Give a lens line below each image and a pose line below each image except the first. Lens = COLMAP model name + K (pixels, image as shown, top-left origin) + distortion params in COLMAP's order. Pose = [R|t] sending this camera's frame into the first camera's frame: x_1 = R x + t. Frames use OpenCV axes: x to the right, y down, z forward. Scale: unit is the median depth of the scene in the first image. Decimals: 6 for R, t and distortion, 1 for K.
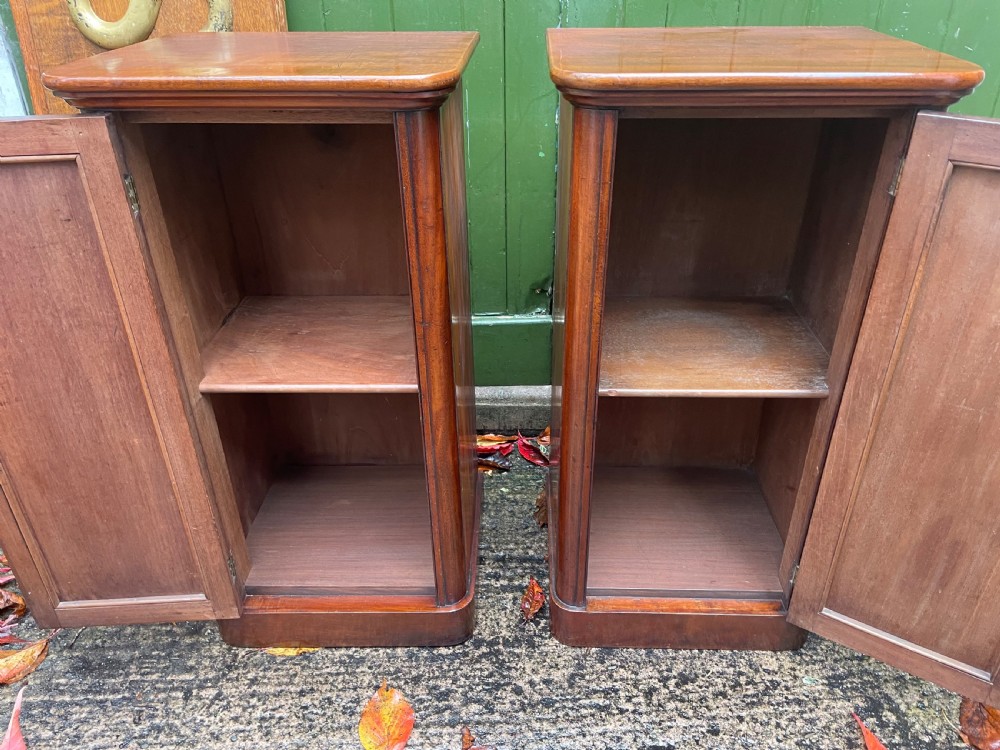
lens RADIAL K [[765.8, 0, 509.6], [0, 765.8, 382.3], [0, 0, 1]] dist [0.075229, -0.106731]
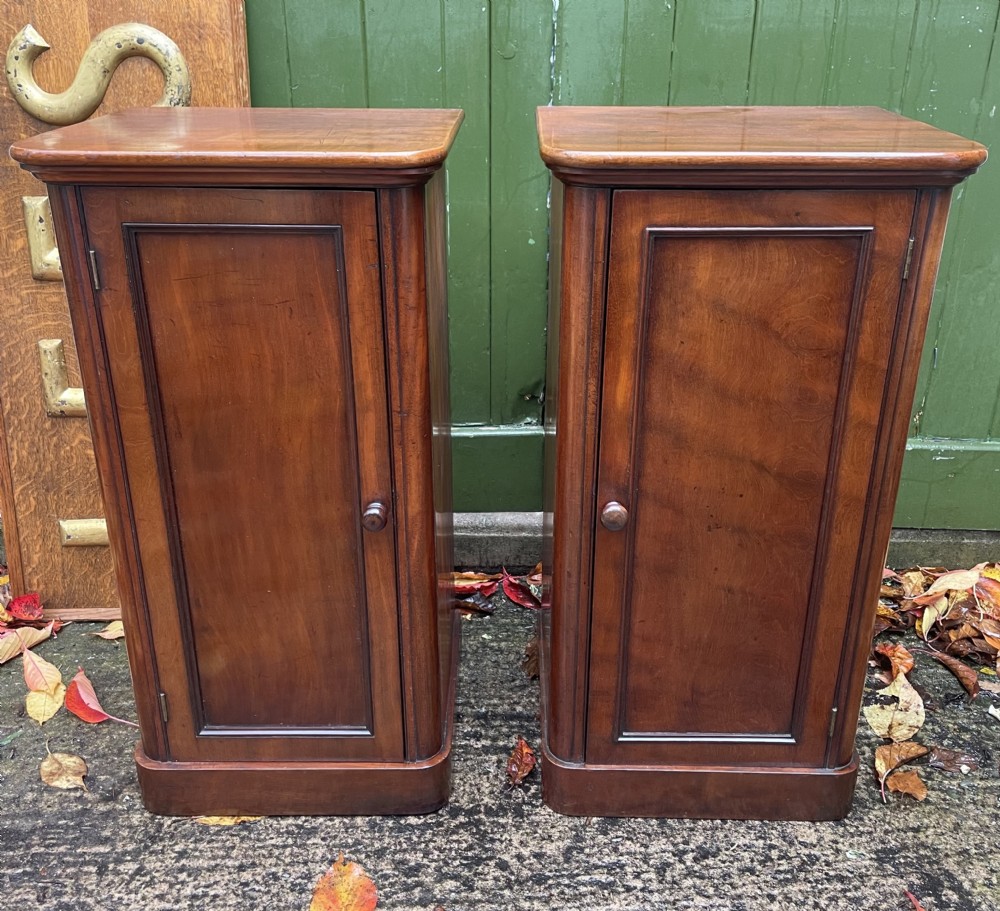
lens RADIAL K [[1026.0, 0, 496.9], [0, 1026.0, 407.0], [0, 0, 1]] dist [0.025863, 0.000000]
pose [[0.999960, 0.005627, 0.006933, -0.006083], [-0.004607, 0.990254, -0.139196, 0.065624], [-0.007648, 0.139158, 0.990241, -0.156065]]
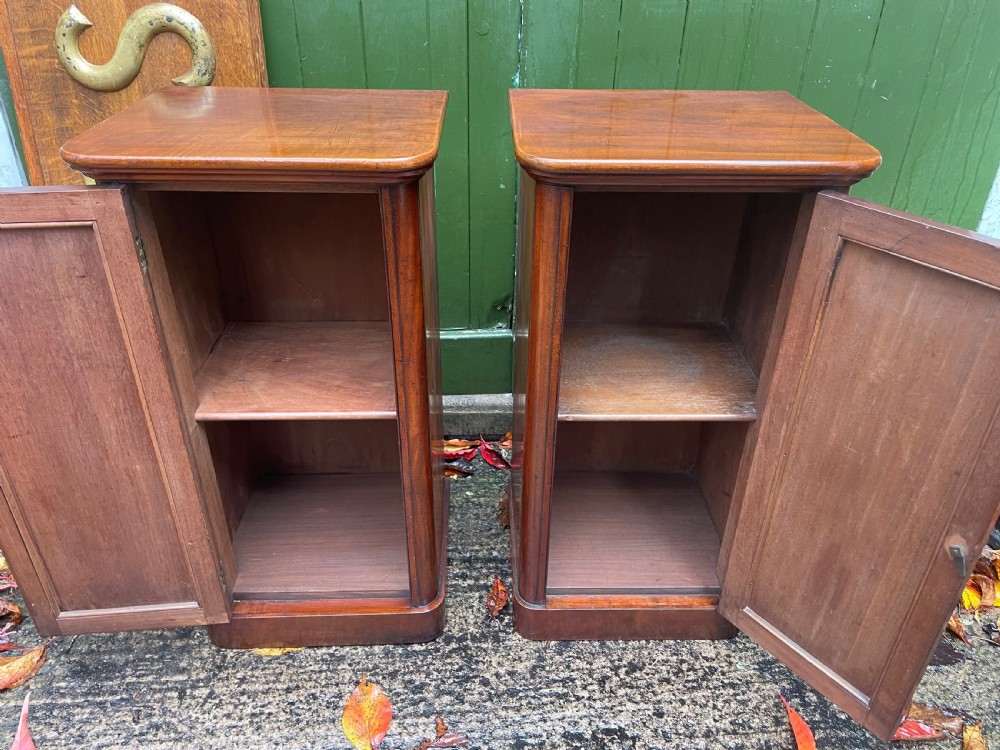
lens RADIAL K [[765.8, 0, 504.5], [0, 765.8, 366.9], [0, 0, 1]] dist [0.075229, -0.106731]
pose [[0.998524, -0.005257, 0.054057, -0.018963], [0.004774, 0.999948, 0.009048, -0.062706], [-0.054102, -0.008777, 0.998497, -0.104736]]
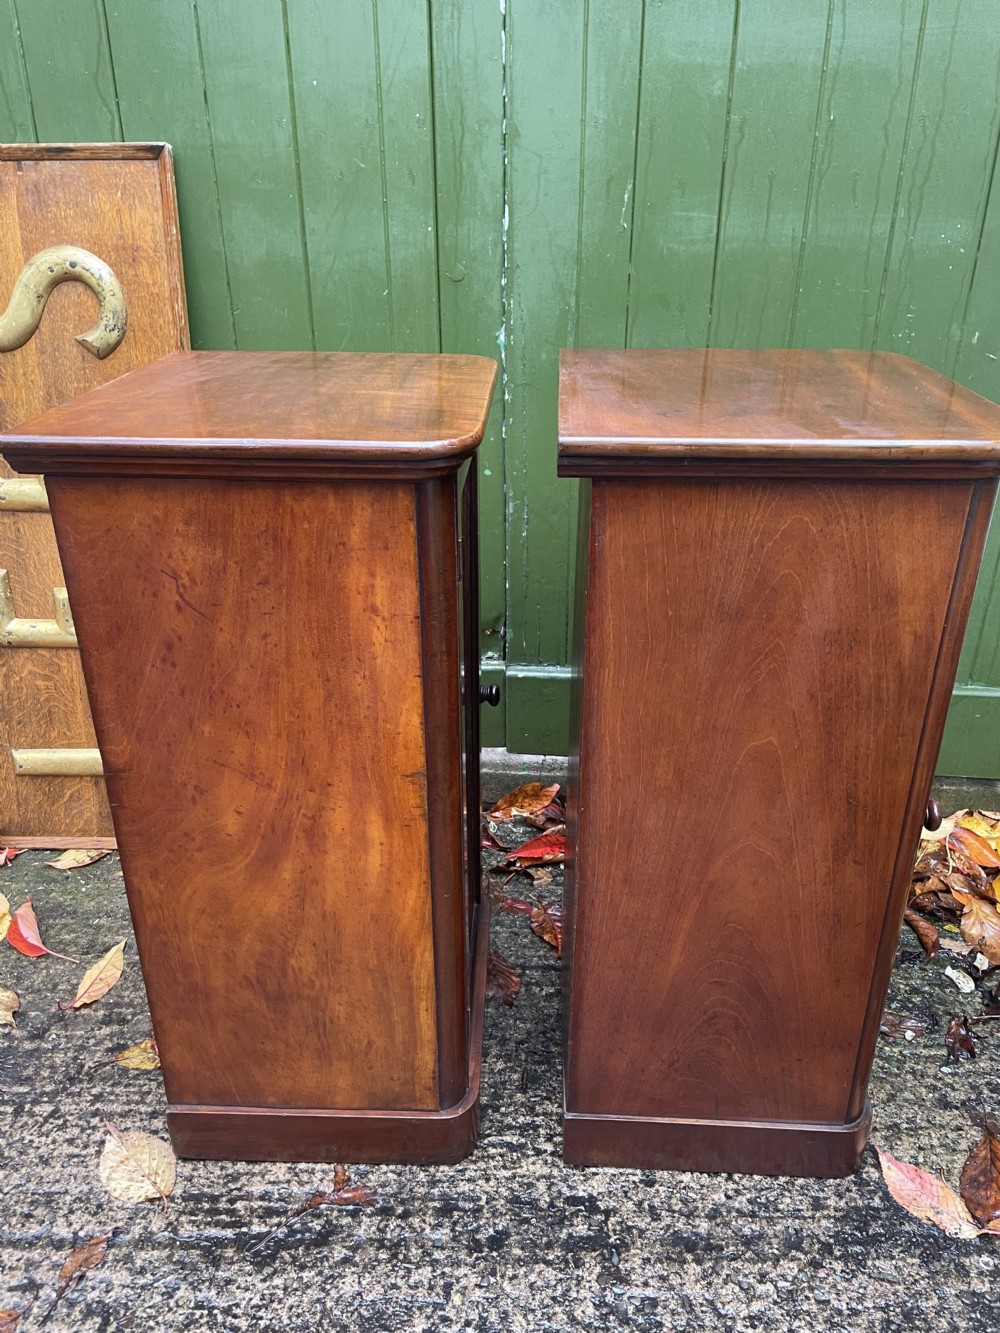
lens RADIAL K [[1020.8, 0, 498.3], [0, 1020.8, 655.8], [0, 0, 1]] dist [0.075229, -0.106731]
pose [[0.998777, 0.021649, -0.044455, 0.132738], [-0.025496, 0.995804, -0.087892, 0.003008], [0.042366, 0.088918, 0.995138, -0.118512]]
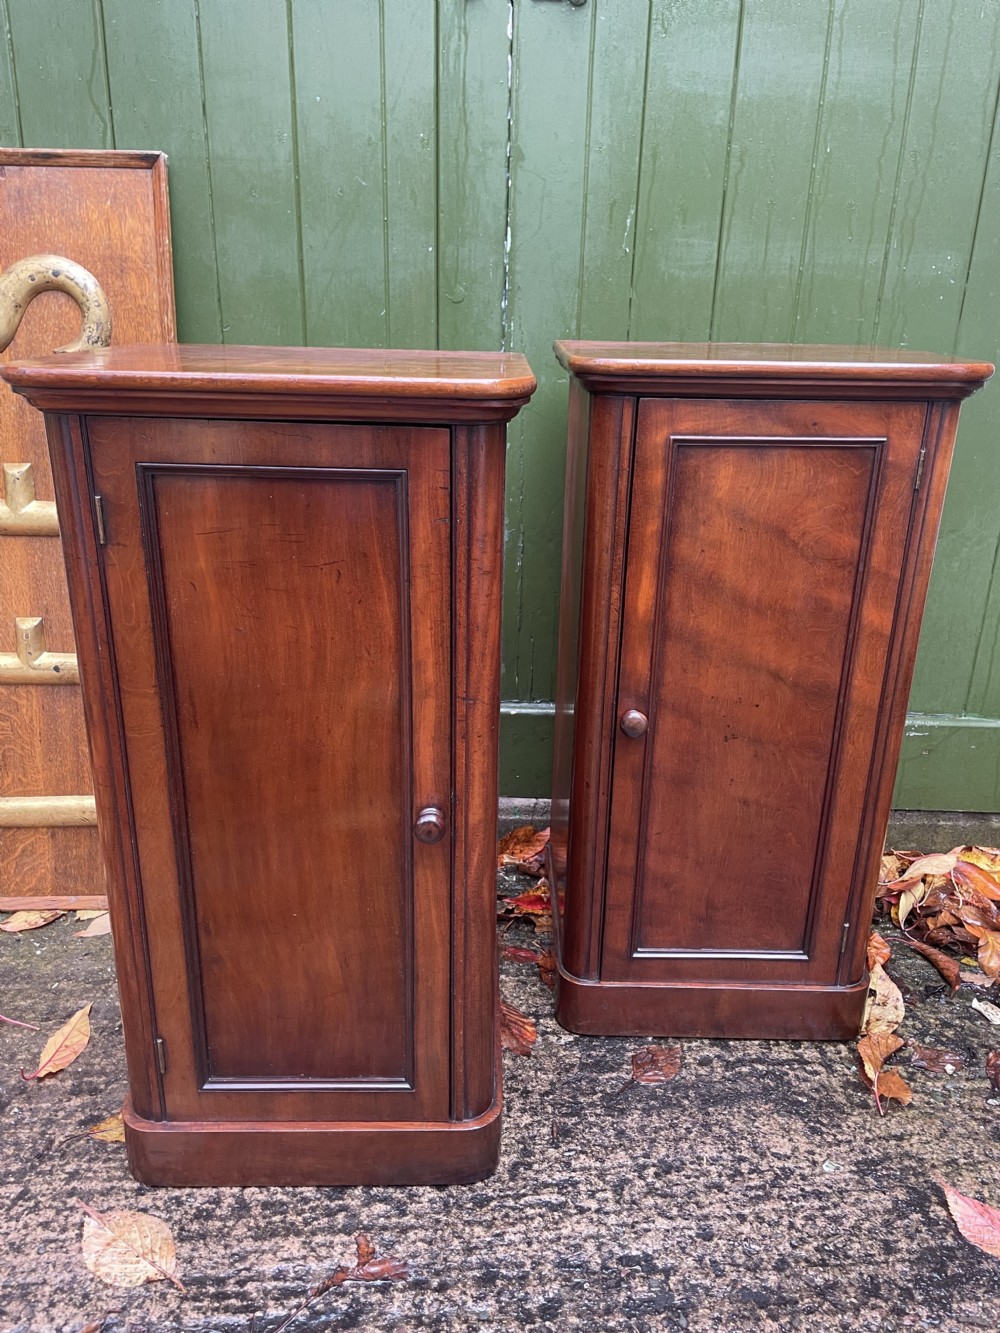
lens RADIAL K [[1020.8, 0, 498.2], [0, 1020.8, 658.6], [0, 0, 1]] dist [0.075229, -0.106731]
pose [[0.999028, 0.011755, 0.042493, 0.017541], [-0.003760, 0.983007, -0.183528, 0.087404], [-0.043928, 0.183189, 0.982096, -0.049328]]
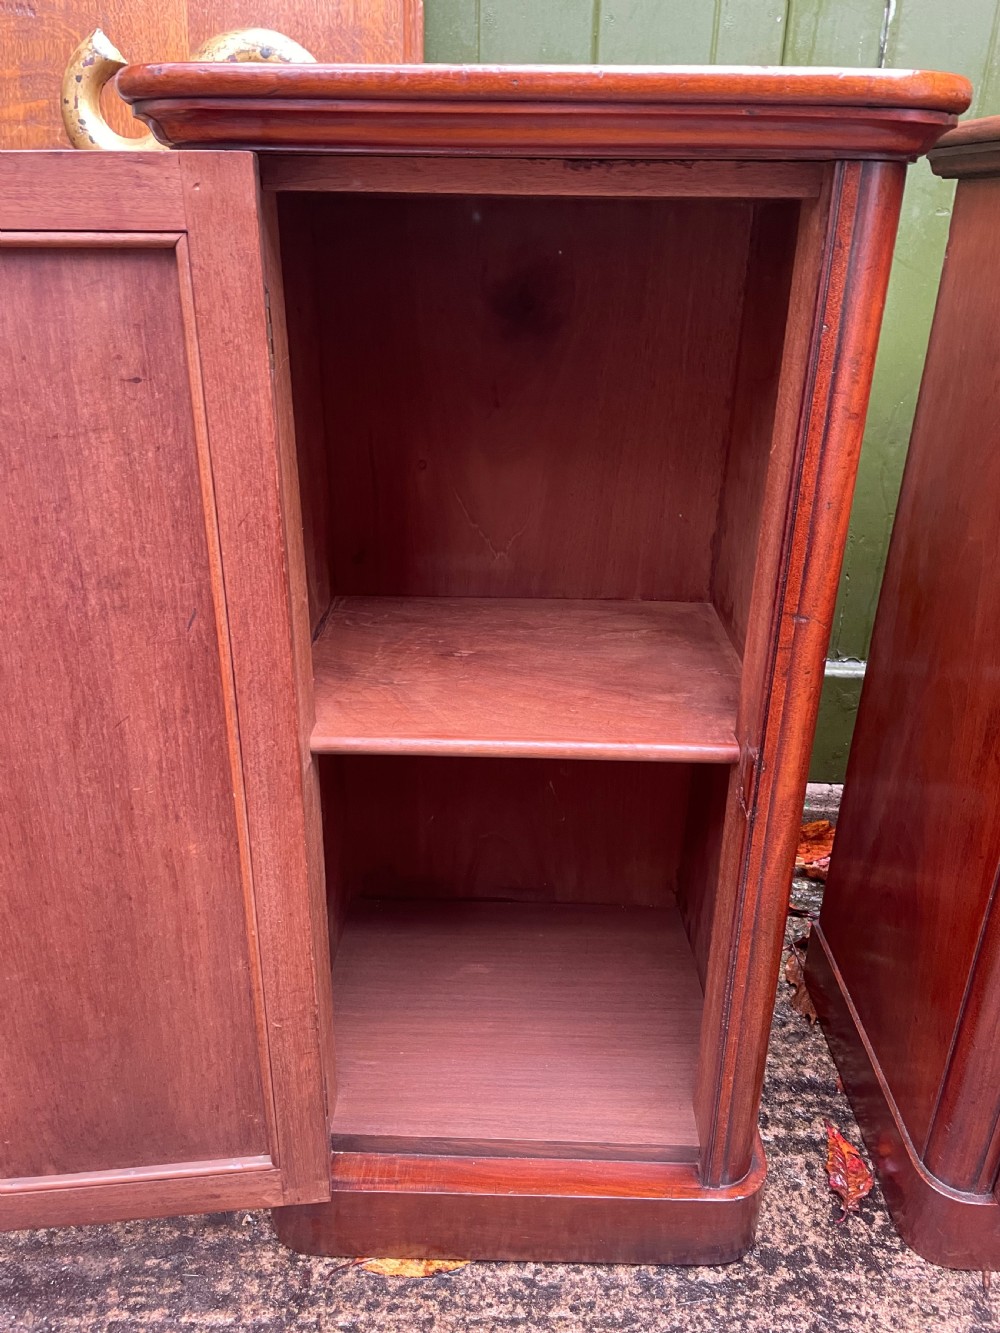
lens RADIAL K [[1020.8, 0, 485.7], [0, 1020.8, 667.3], [0, 0, 1]] dist [0.075229, -0.106731]
pose [[0.999725, 0.023464, 0.000169, -0.250606], [-0.023287, 0.993025, -0.115577, 0.028442], [-0.002880, 0.115542, 0.993298, 0.274116]]
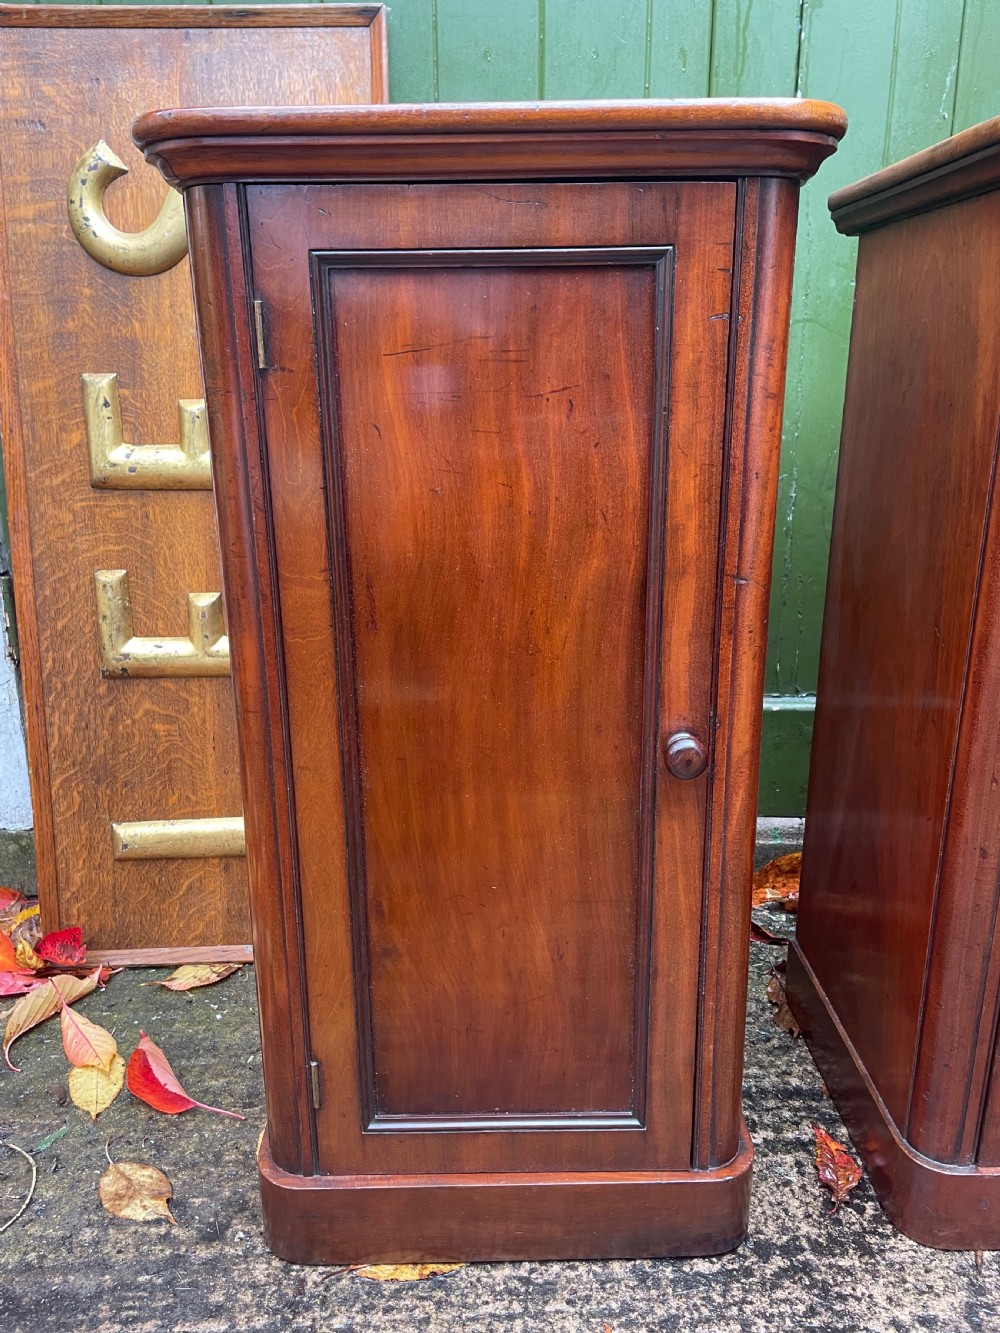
lens RADIAL K [[1020.8, 0, 486.8], [0, 1020.8, 660.4], [0, 0, 1]] dist [0.075229, -0.106731]
pose [[0.999765, -0.009069, 0.019694, -0.246799], [0.013653, 0.968950, -0.246880, 0.127732], [-0.016843, 0.247091, 0.968846, 0.238520]]
